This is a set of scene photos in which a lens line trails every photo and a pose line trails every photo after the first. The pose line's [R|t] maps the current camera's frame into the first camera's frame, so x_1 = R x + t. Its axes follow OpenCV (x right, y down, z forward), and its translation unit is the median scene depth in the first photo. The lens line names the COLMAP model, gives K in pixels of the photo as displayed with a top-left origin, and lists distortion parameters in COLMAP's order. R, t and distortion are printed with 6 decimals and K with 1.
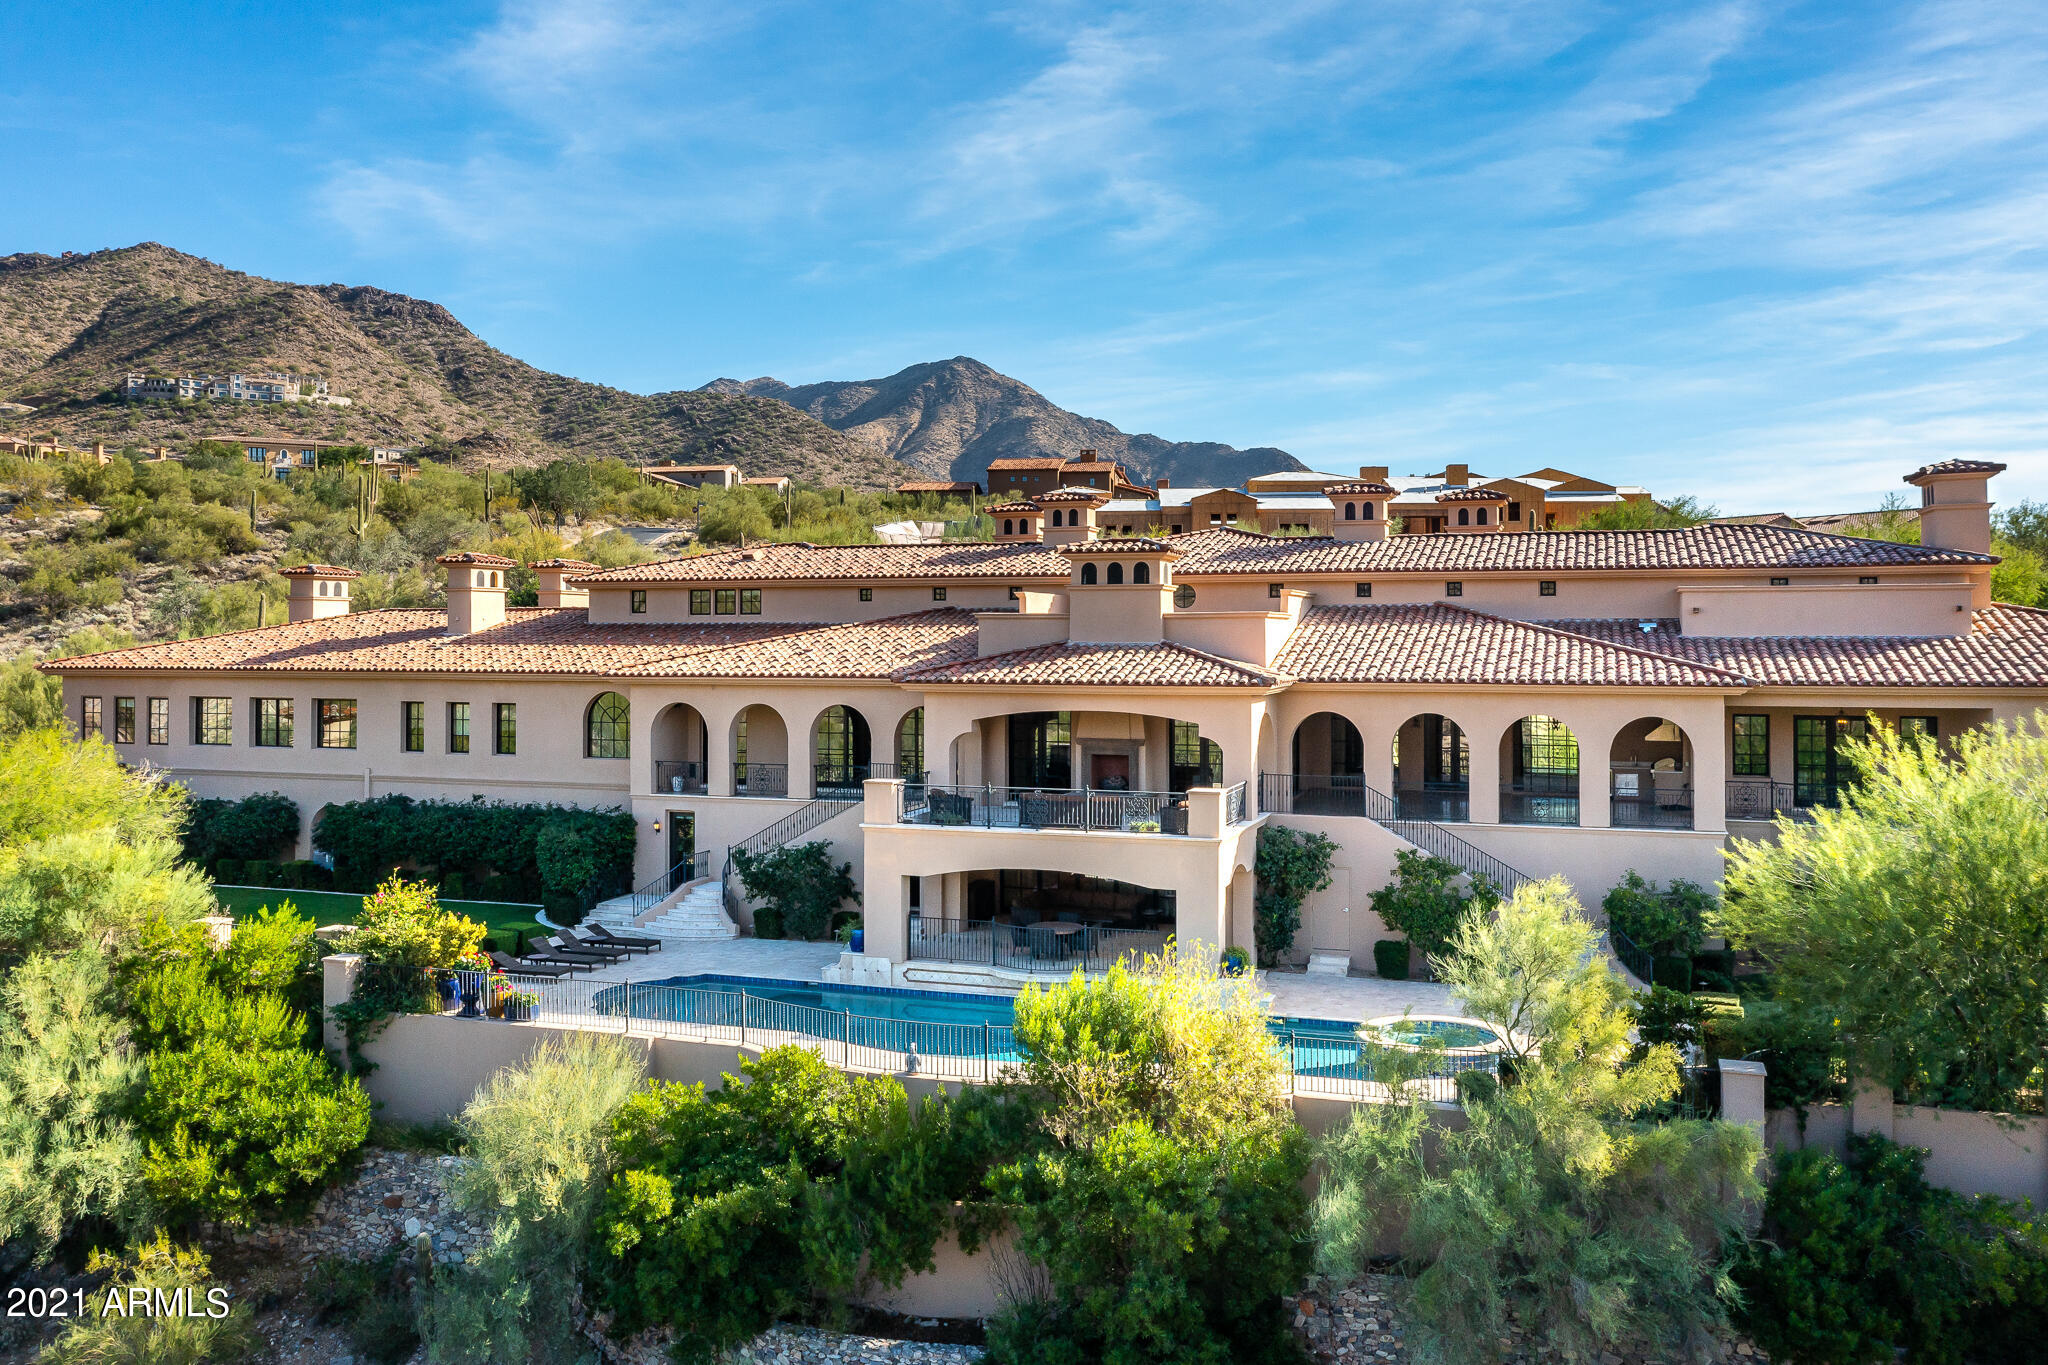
lens RADIAL K [[1636.8, 0, 1020.6], [0, 1636.8, 620.8], [0, 0, 1]] dist [0.004214, 0.008197]
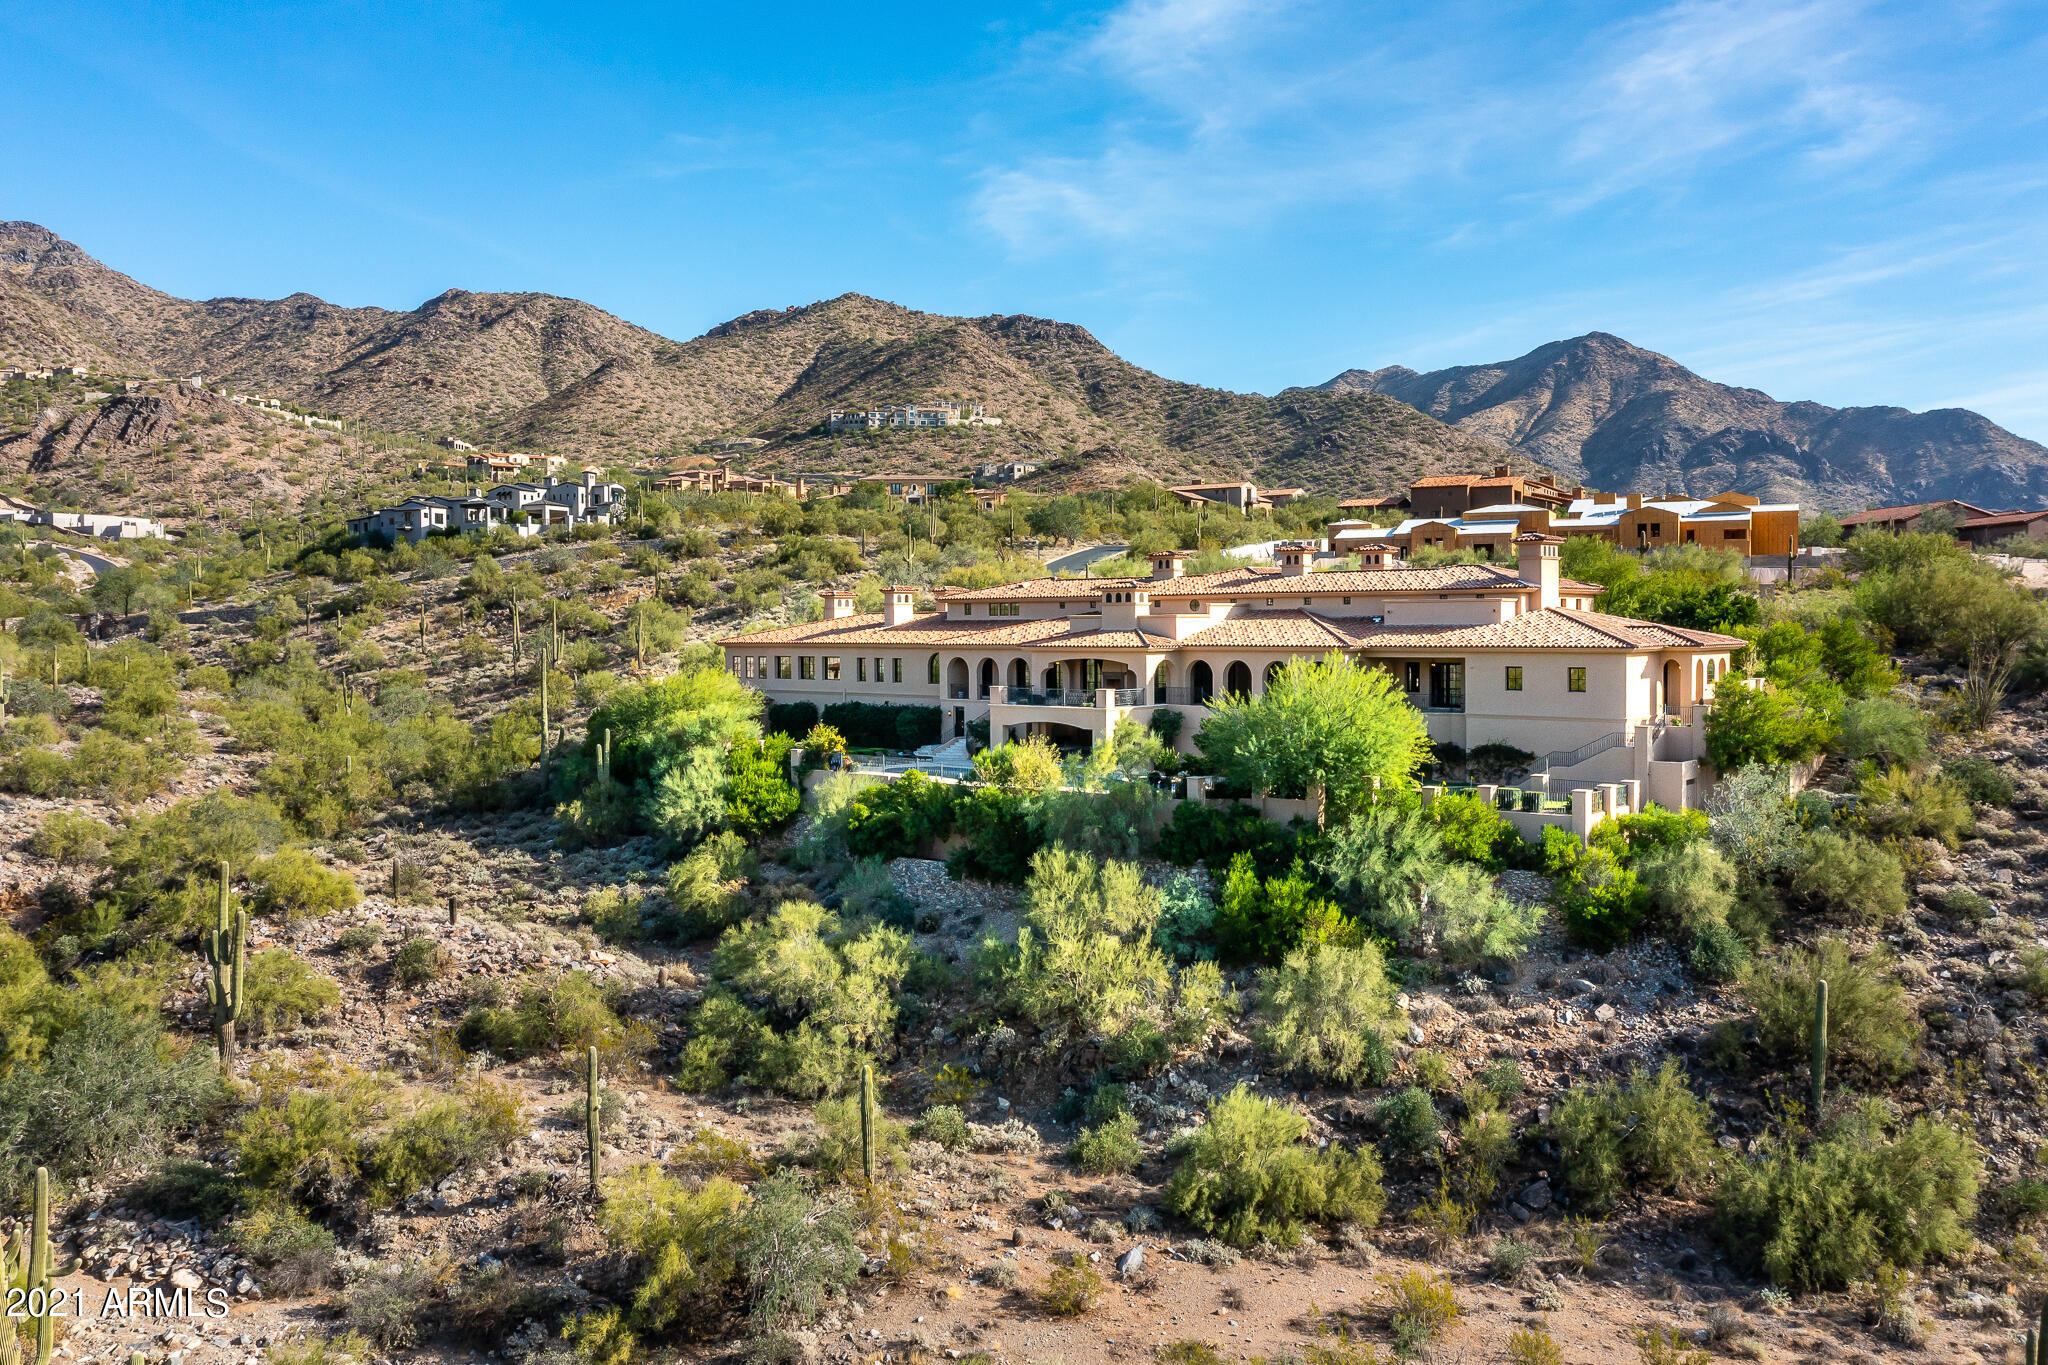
lens RADIAL K [[1583.9, 0, 1024.0], [0, 1583.9, 682.5], [0, 0, 1]] dist [-0.032407, 0.049835]
pose [[0.926584, 0.008339, -0.375996, 0.229348], [0.009758, 0.998884, 0.046202, -0.004448], [0.375962, -0.046479, 0.925469, -0.316789]]
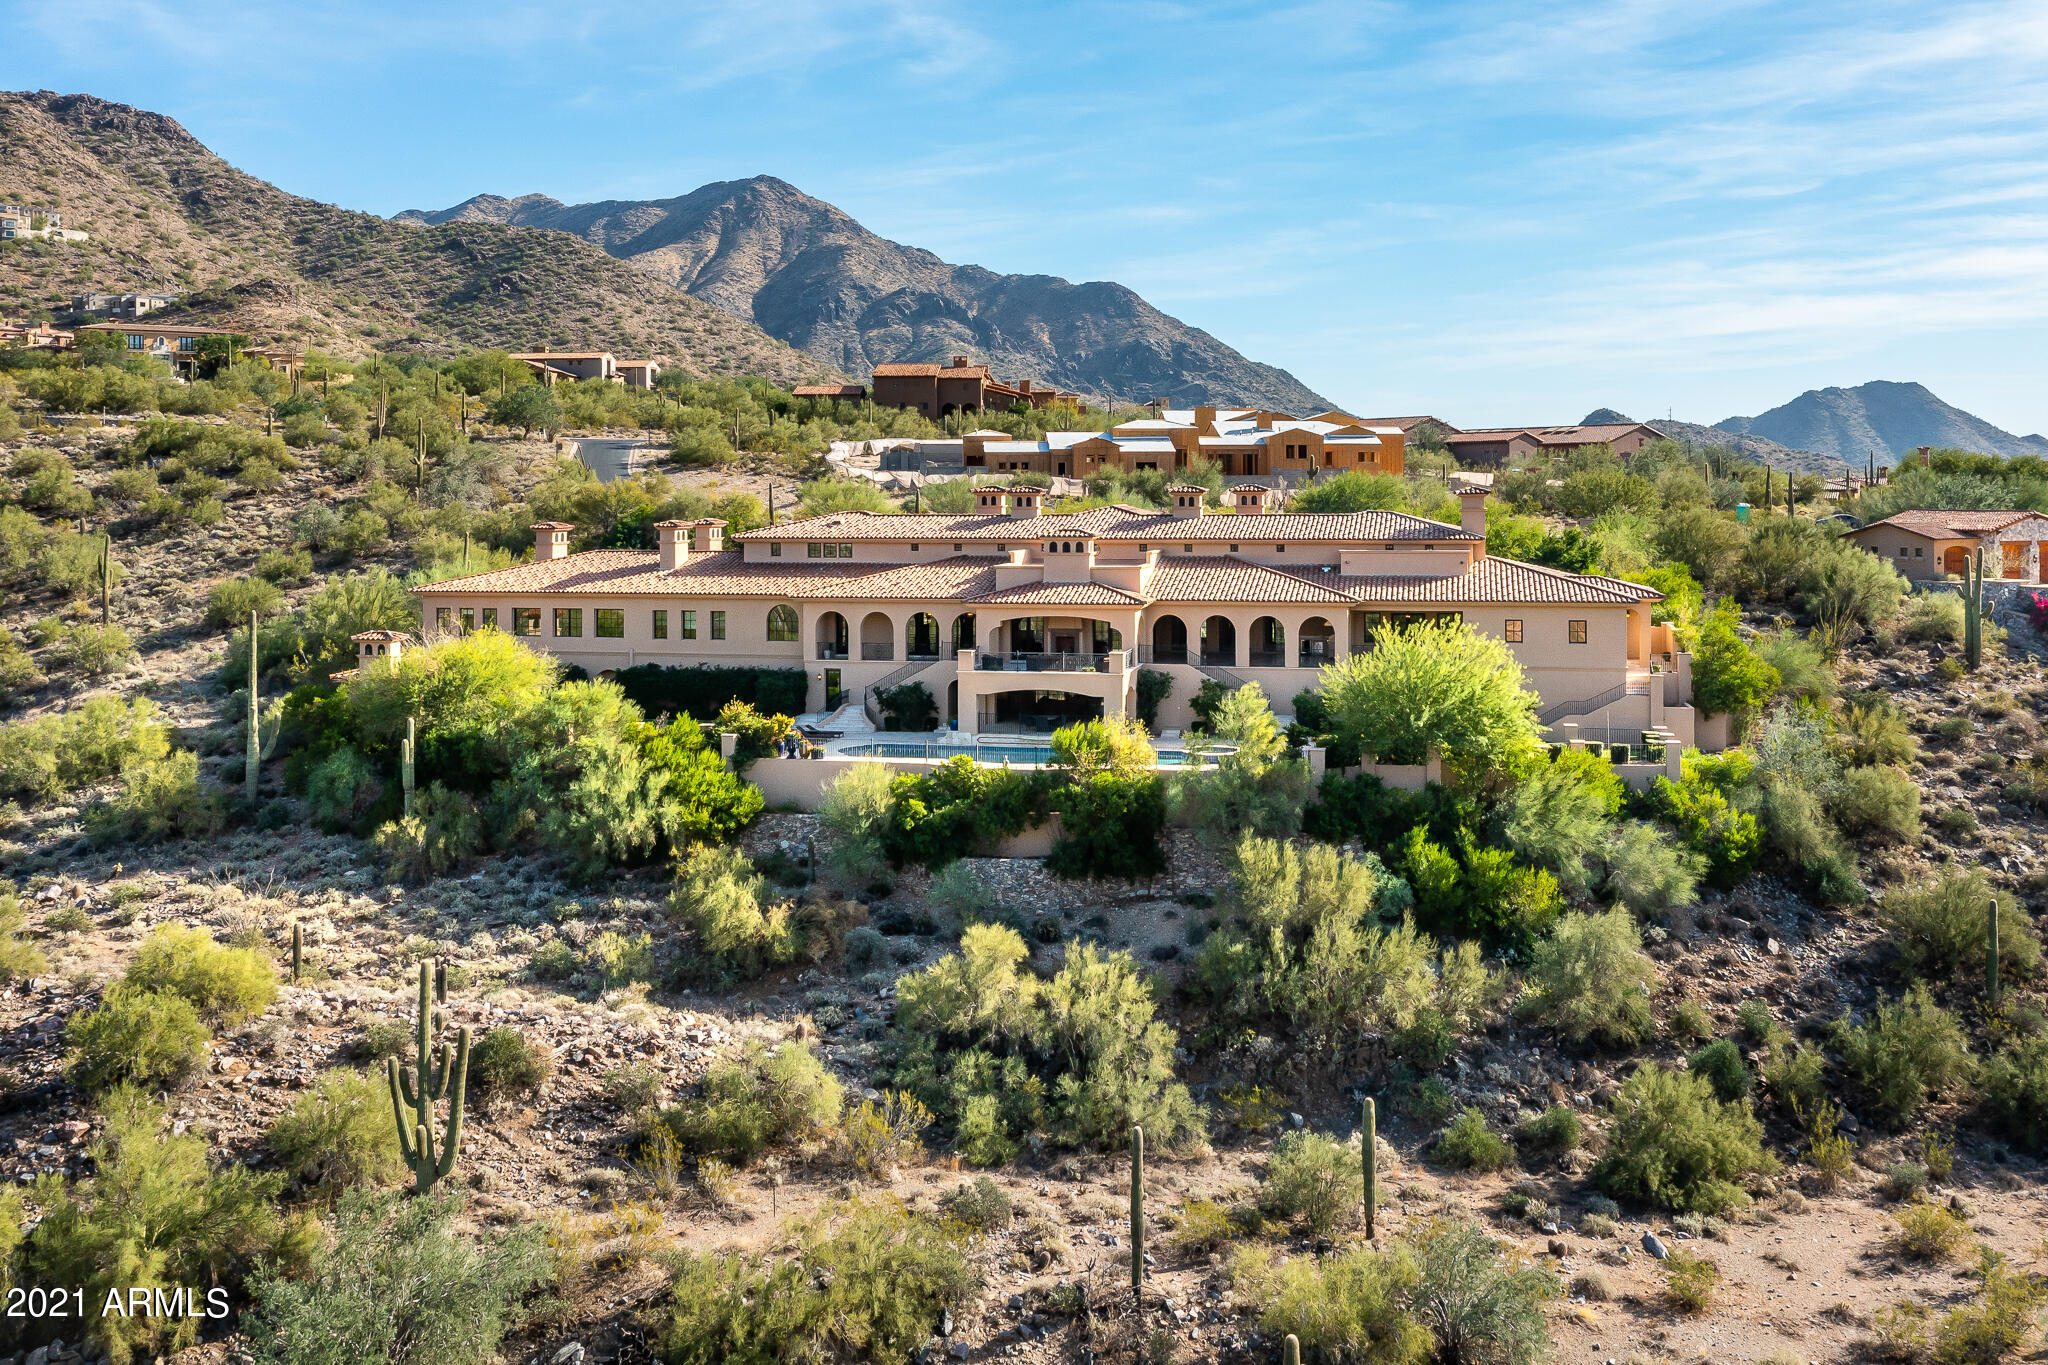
lens RADIAL K [[1821.3, 0, 1055.4], [0, 1821.3, 523.7], [0, 0, 1]] dist [-0.006888, 0.019098]
pose [[0.992498, -0.006270, 0.122101, -0.071564], [0.002753, 0.999577, 0.028950, -0.038160], [-0.122230, -0.028397, 0.992095, -0.382073]]
